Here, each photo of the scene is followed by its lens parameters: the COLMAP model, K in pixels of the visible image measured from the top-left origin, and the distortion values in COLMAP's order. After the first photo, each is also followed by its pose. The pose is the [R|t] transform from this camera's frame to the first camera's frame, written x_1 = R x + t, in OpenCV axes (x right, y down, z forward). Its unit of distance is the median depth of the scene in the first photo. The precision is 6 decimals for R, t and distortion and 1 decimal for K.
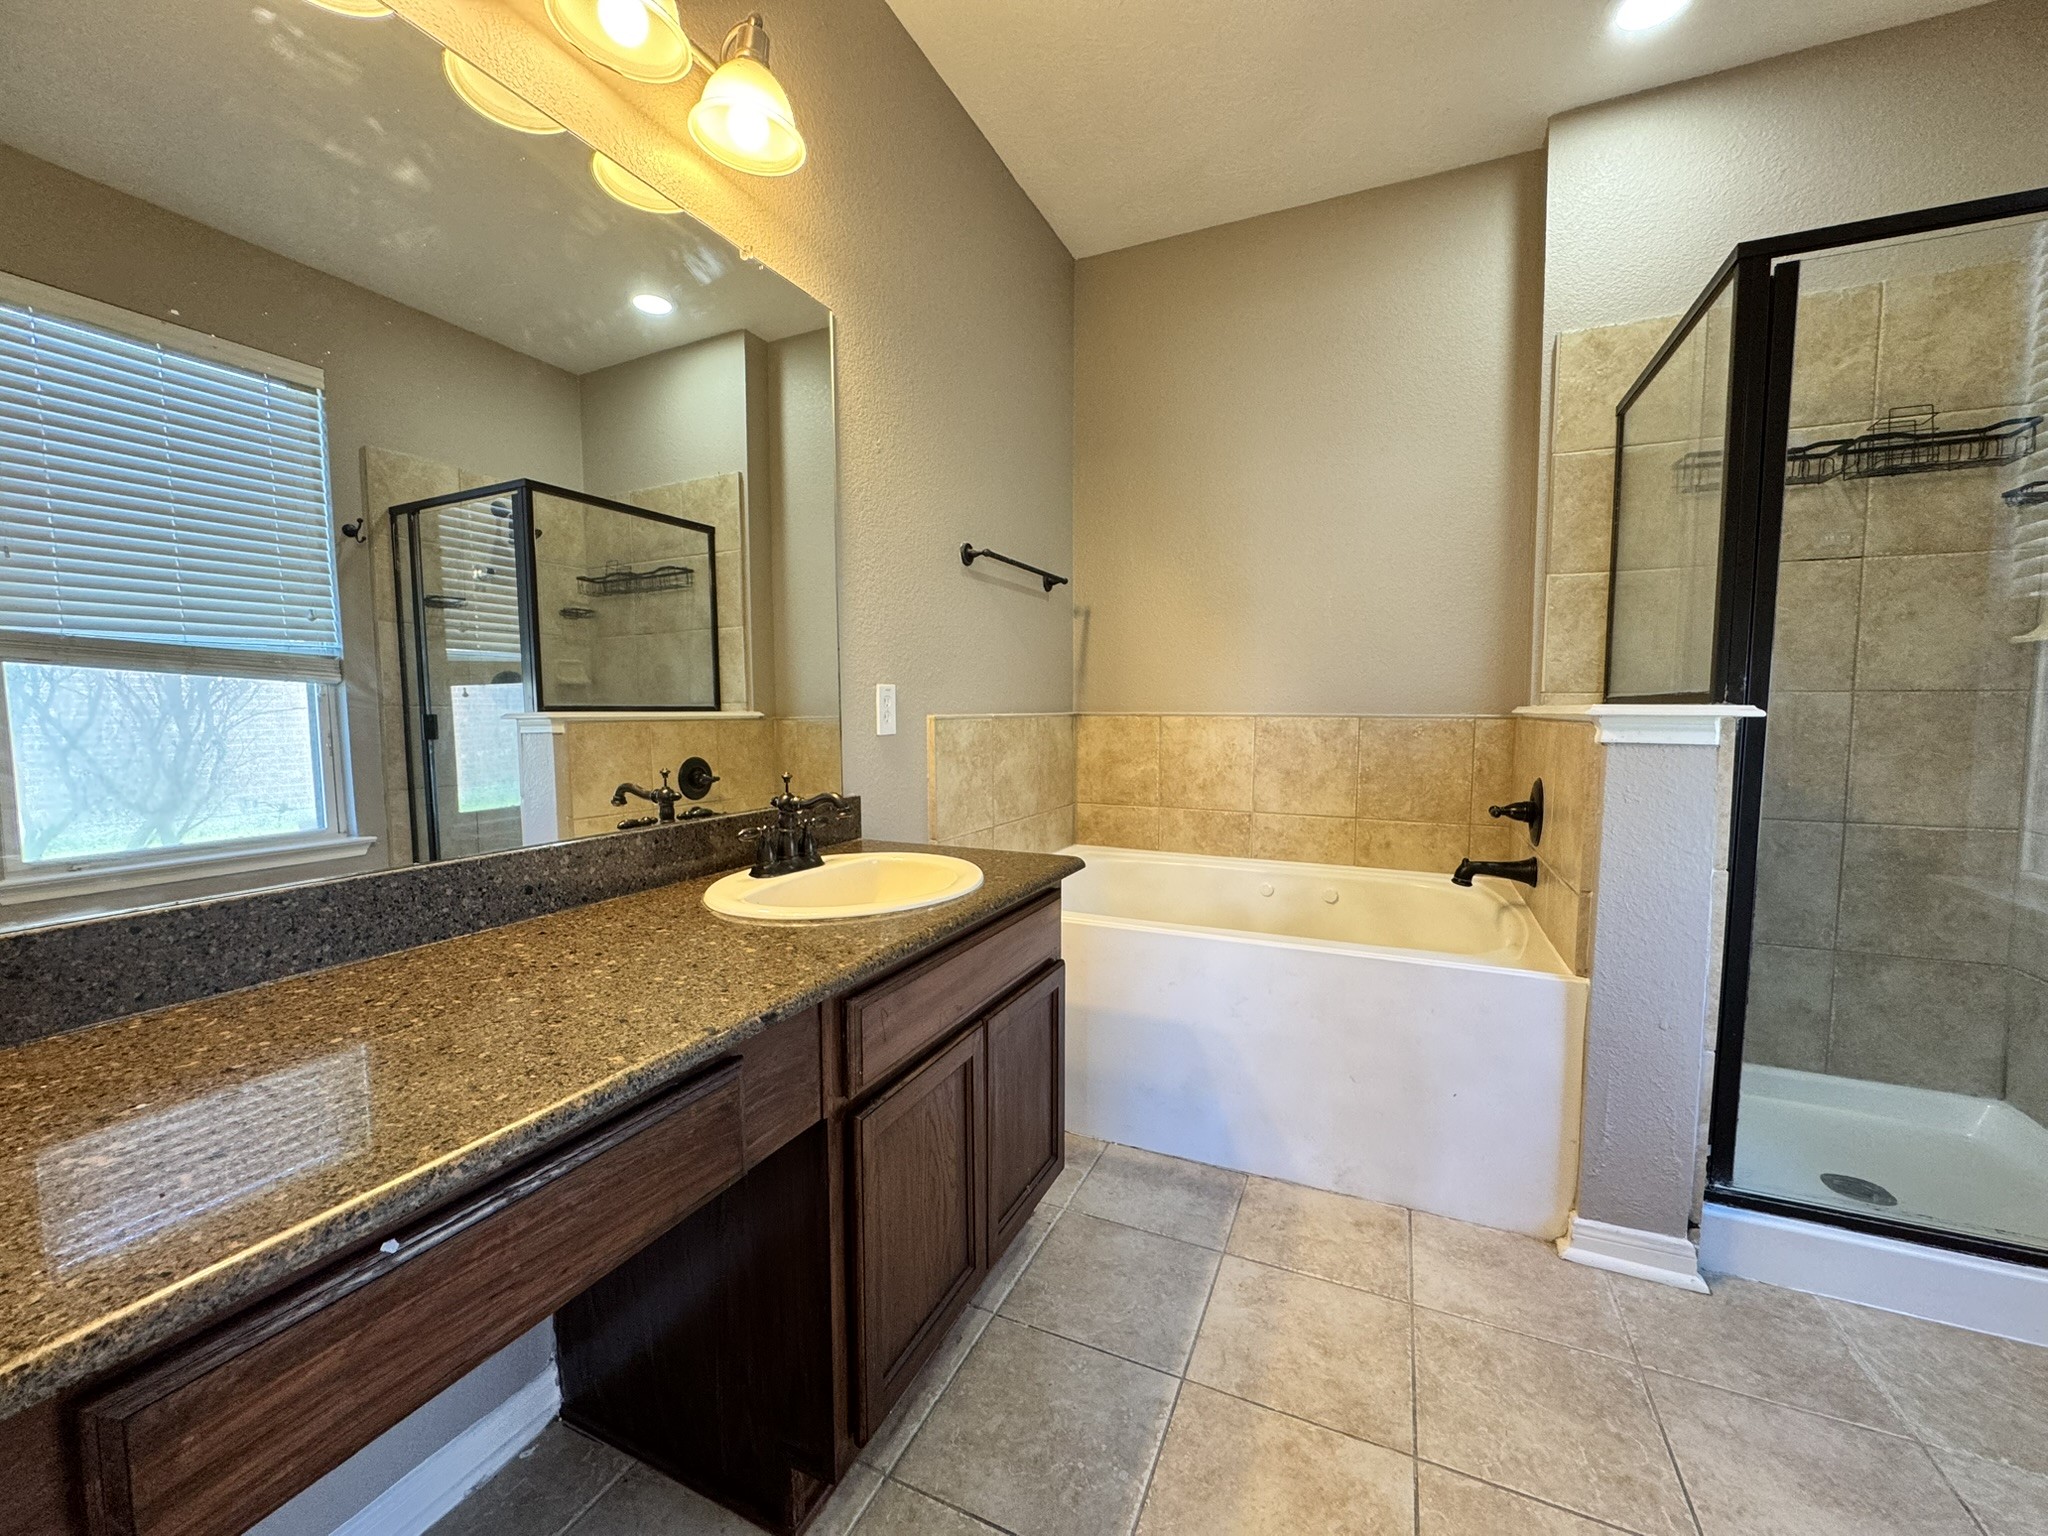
lens RADIAL K [[818.0, 0, 1019.9], [0, 818.0, 769.3], [0, 0, 1]] dist [-0.001374, -0.000170]
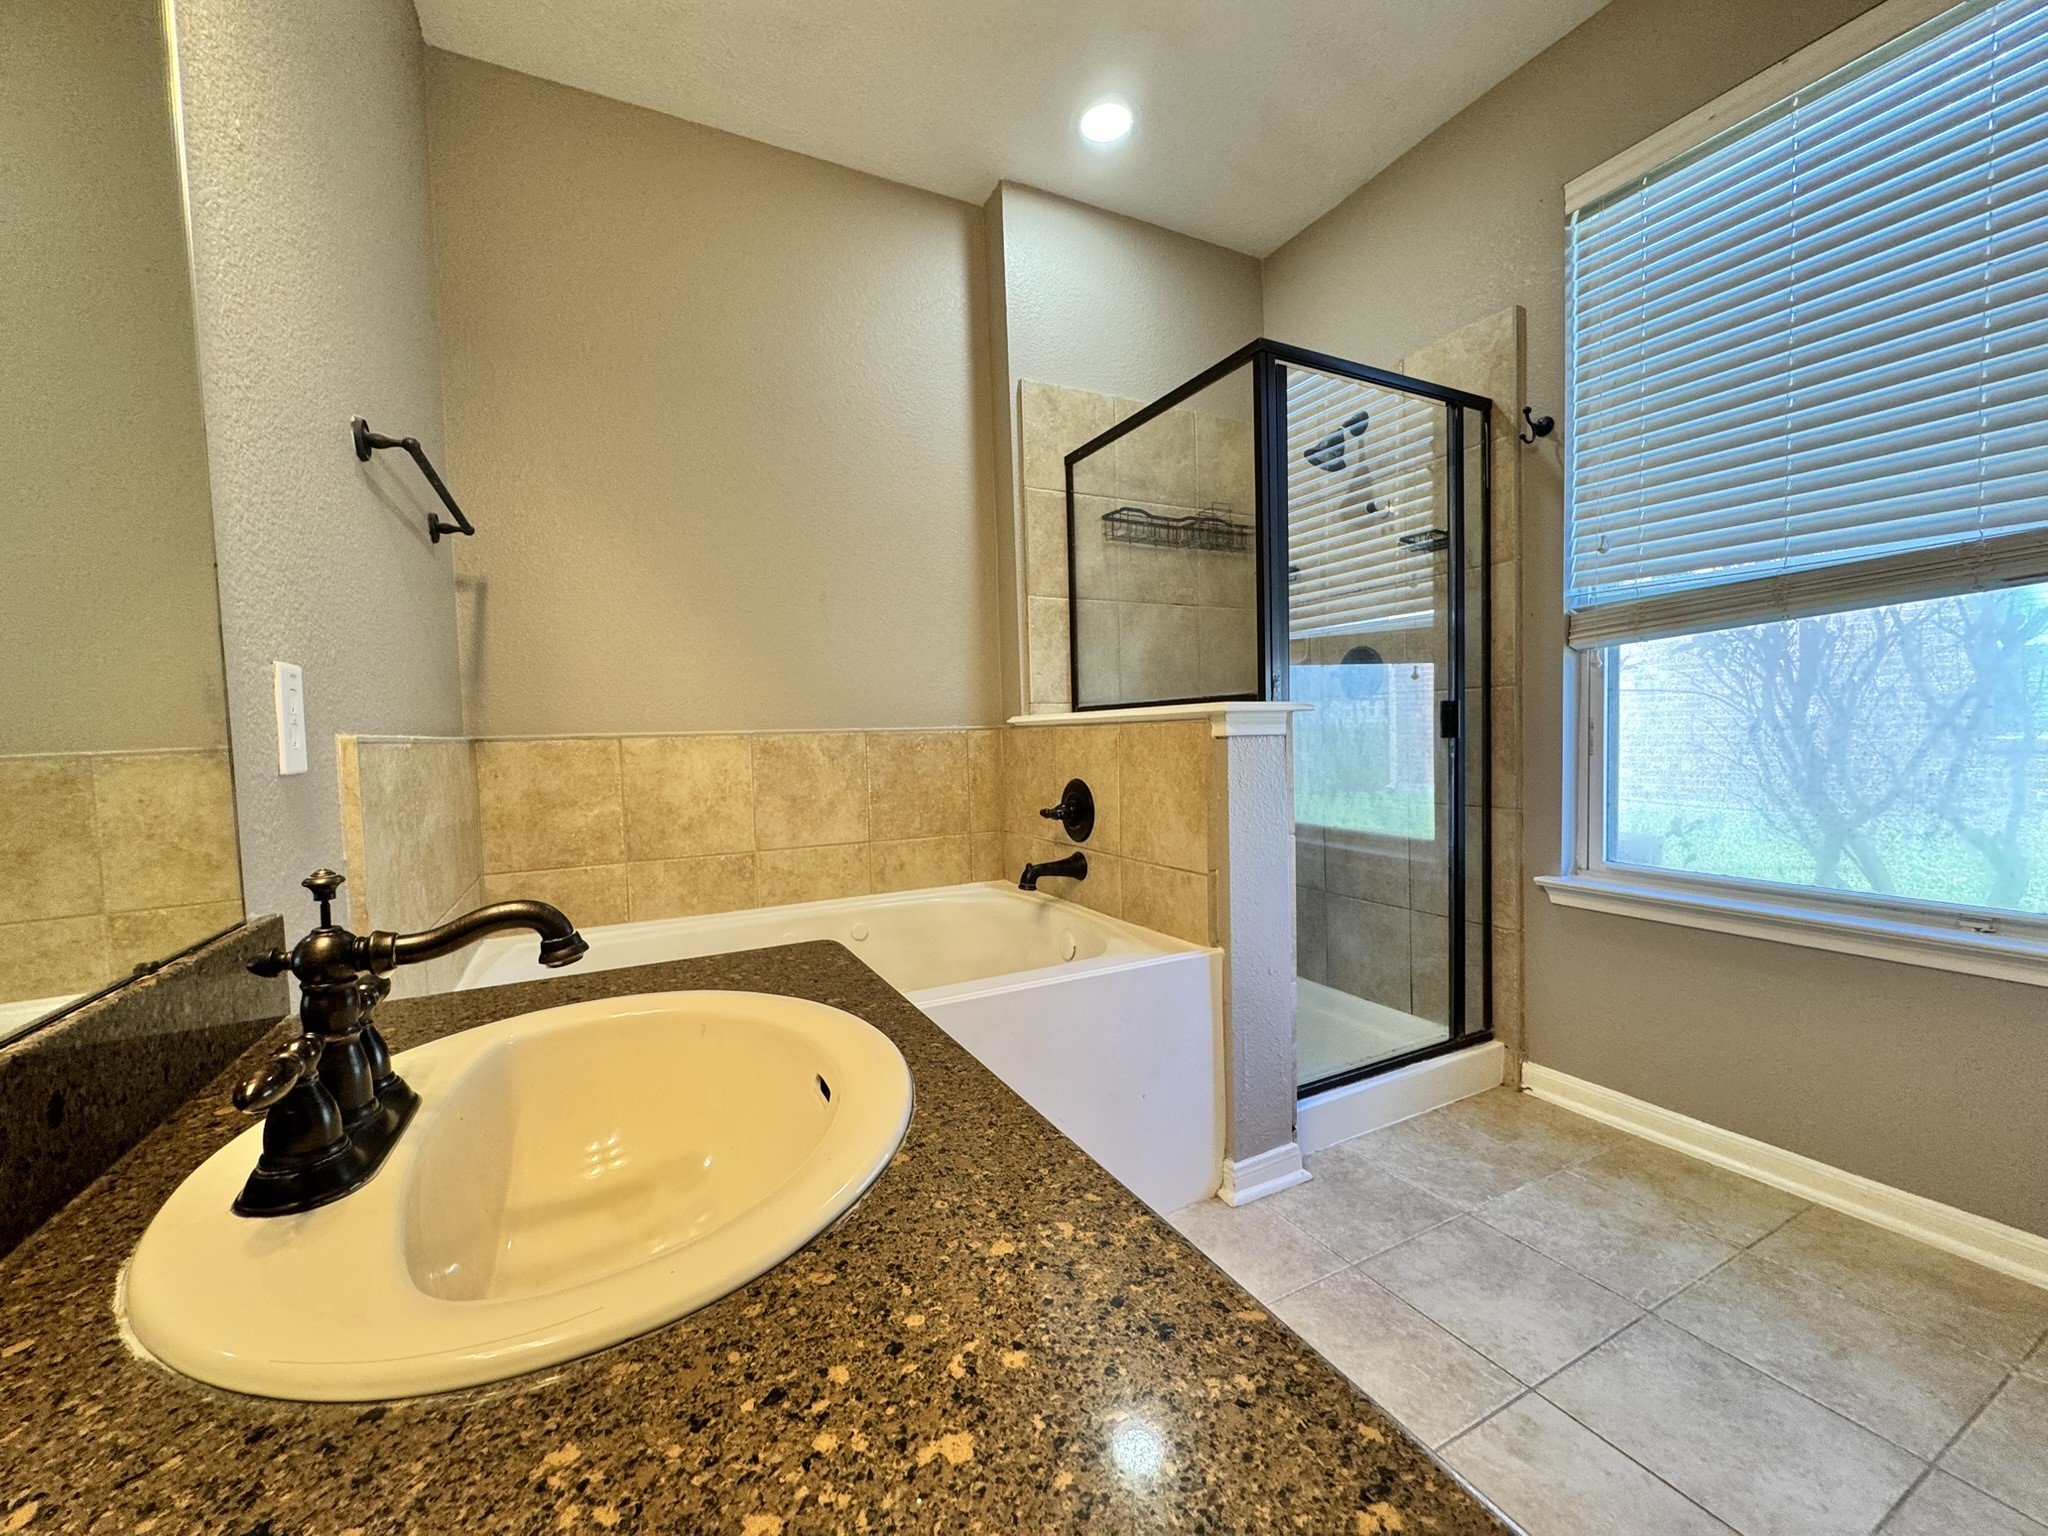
lens RADIAL K [[818.0, 0, 1023.9], [0, 818.0, 770.1], [0, 0, 1]] dist [-0.001374, -0.000170]
pose [[0.618076, -0.056066, 0.784116, -0.205030], [0.088194, 0.996102, 0.001705, -0.007054], [-0.781155, 0.068100, 0.620611, 0.303359]]
